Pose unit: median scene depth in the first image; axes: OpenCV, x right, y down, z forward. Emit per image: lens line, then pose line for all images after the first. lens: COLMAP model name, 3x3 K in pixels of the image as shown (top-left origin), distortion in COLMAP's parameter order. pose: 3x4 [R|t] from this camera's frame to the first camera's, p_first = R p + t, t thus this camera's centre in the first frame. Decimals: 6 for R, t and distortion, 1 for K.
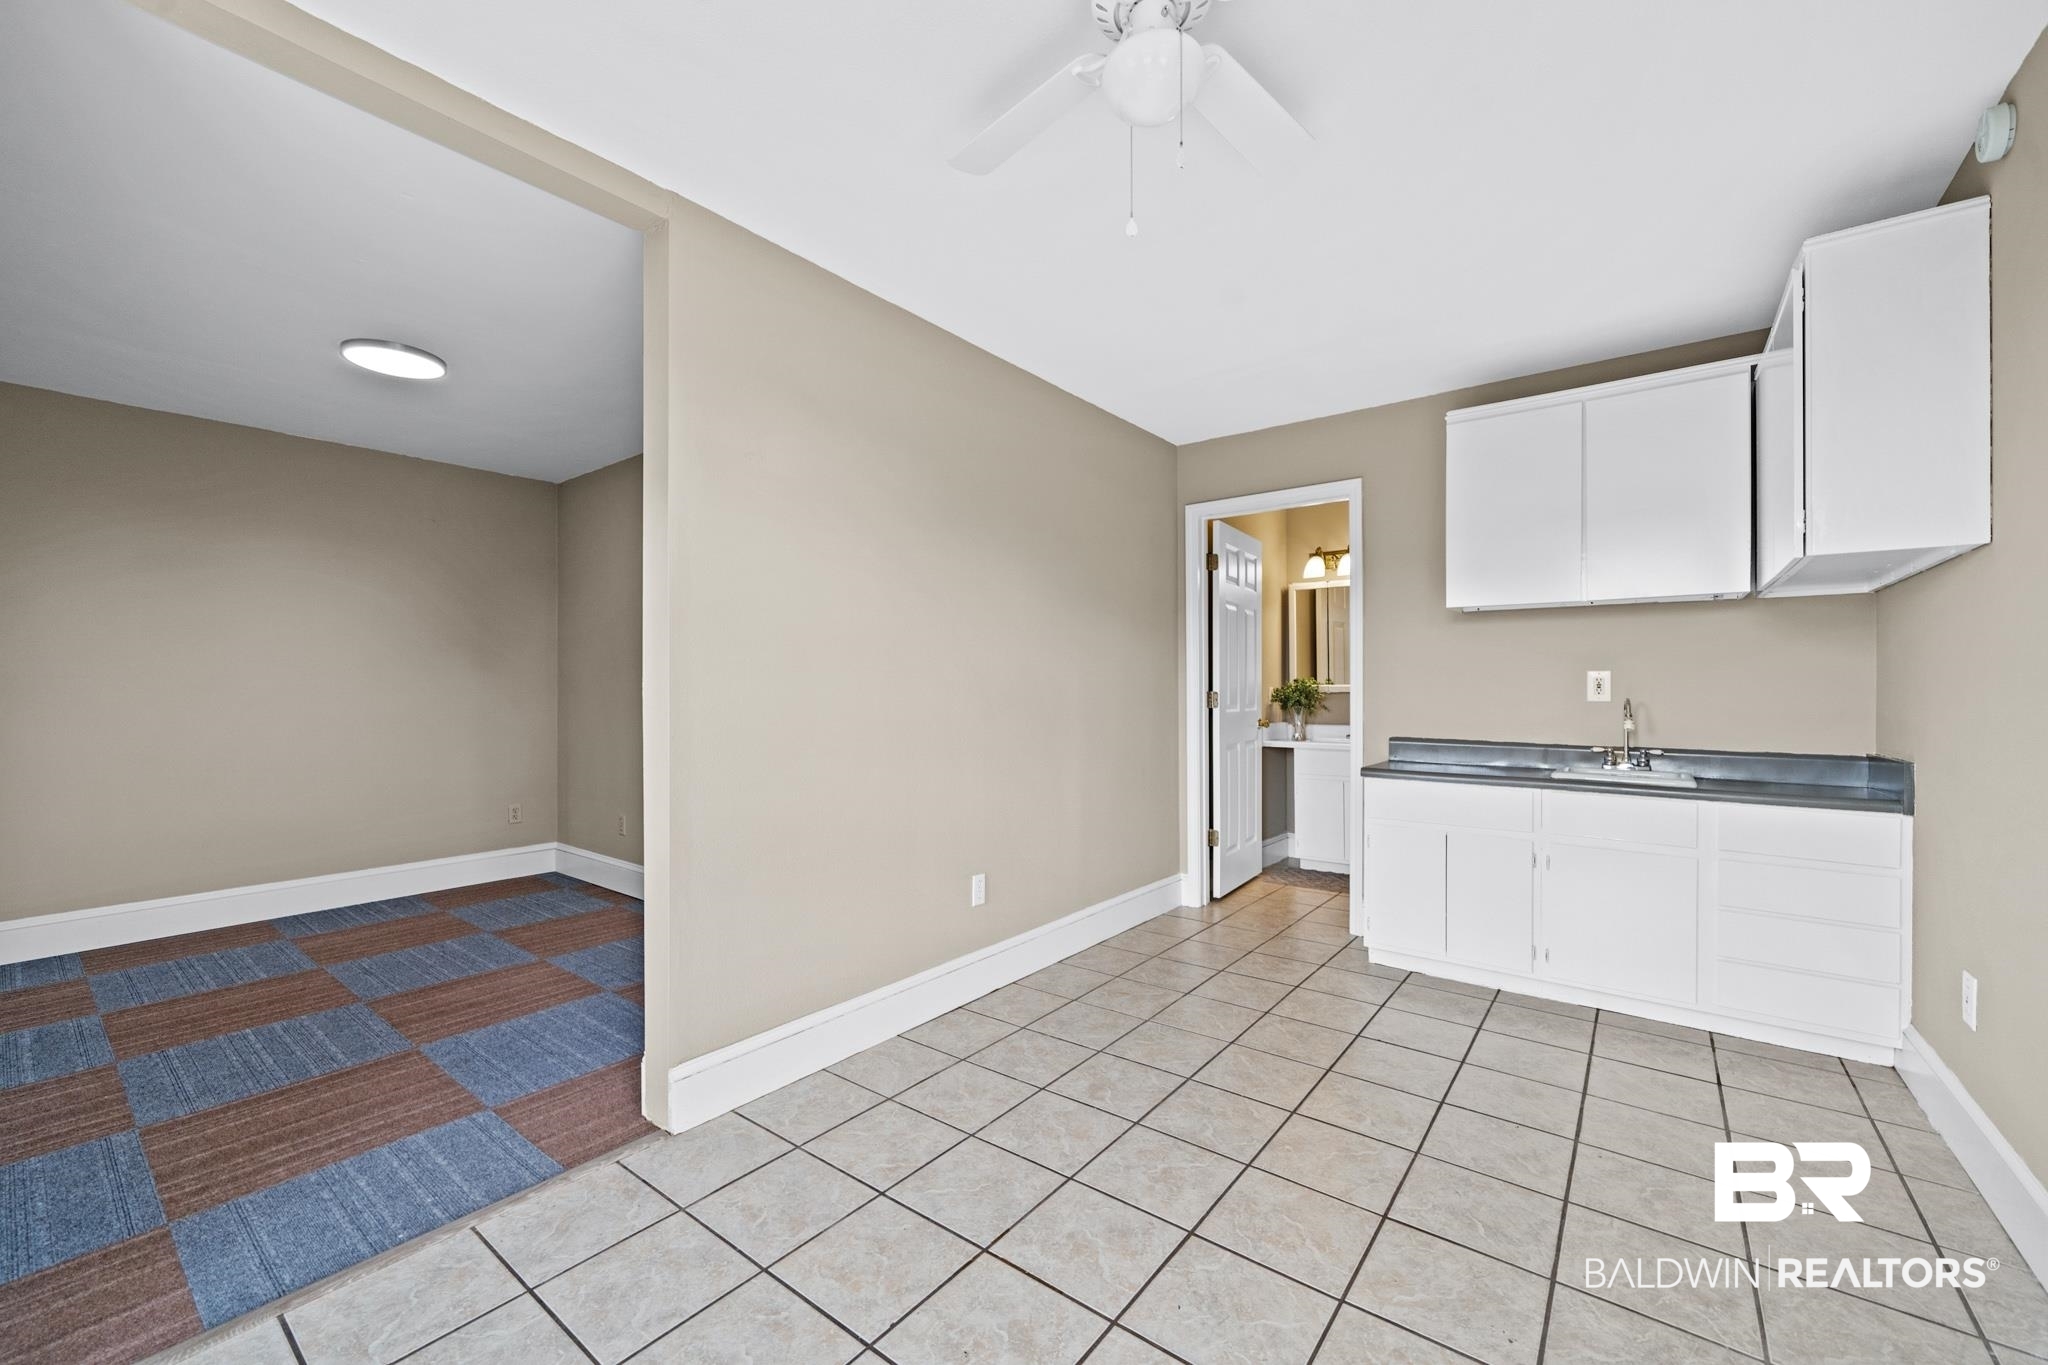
lens RADIAL K [[814.1, 0, 1020.2], [0, 814.1, 689.7], [0, 0, 1]] dist [-0.002402, -0.000276]
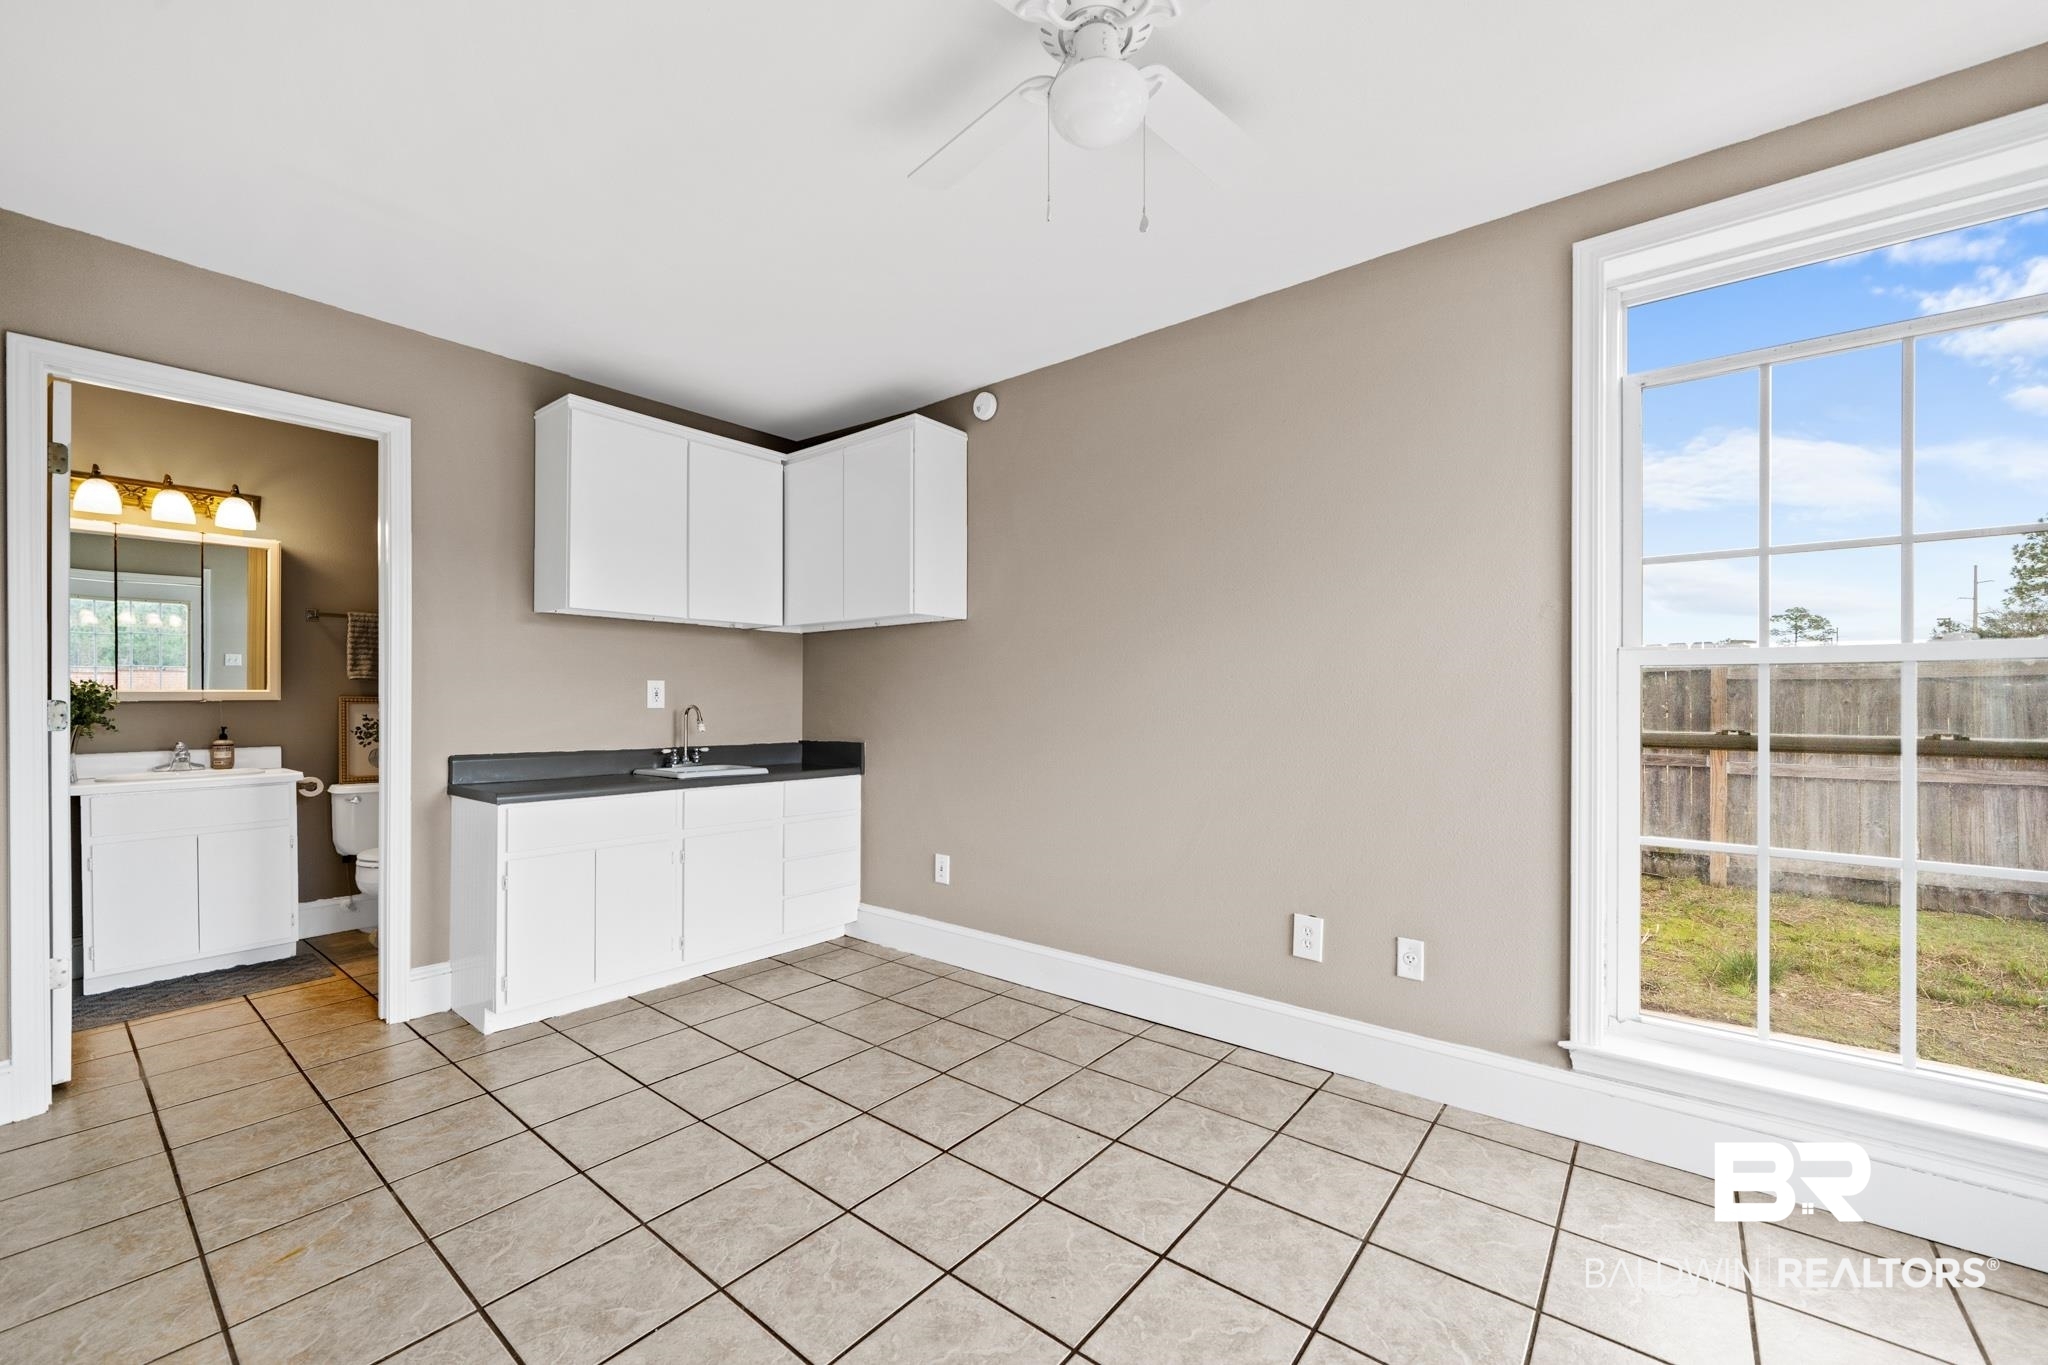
lens RADIAL K [[812.2, 0, 1025.5], [0, 812.2, 702.1], [0, 0, 1]] dist [-0.000265, 0.000004]
pose [[0.016141, -0.005252, 0.999856, -0.452032], [0.001525, 0.999985, 0.005228, 0.001417], [-0.999869, 0.001440, 0.016149, 0.557021]]
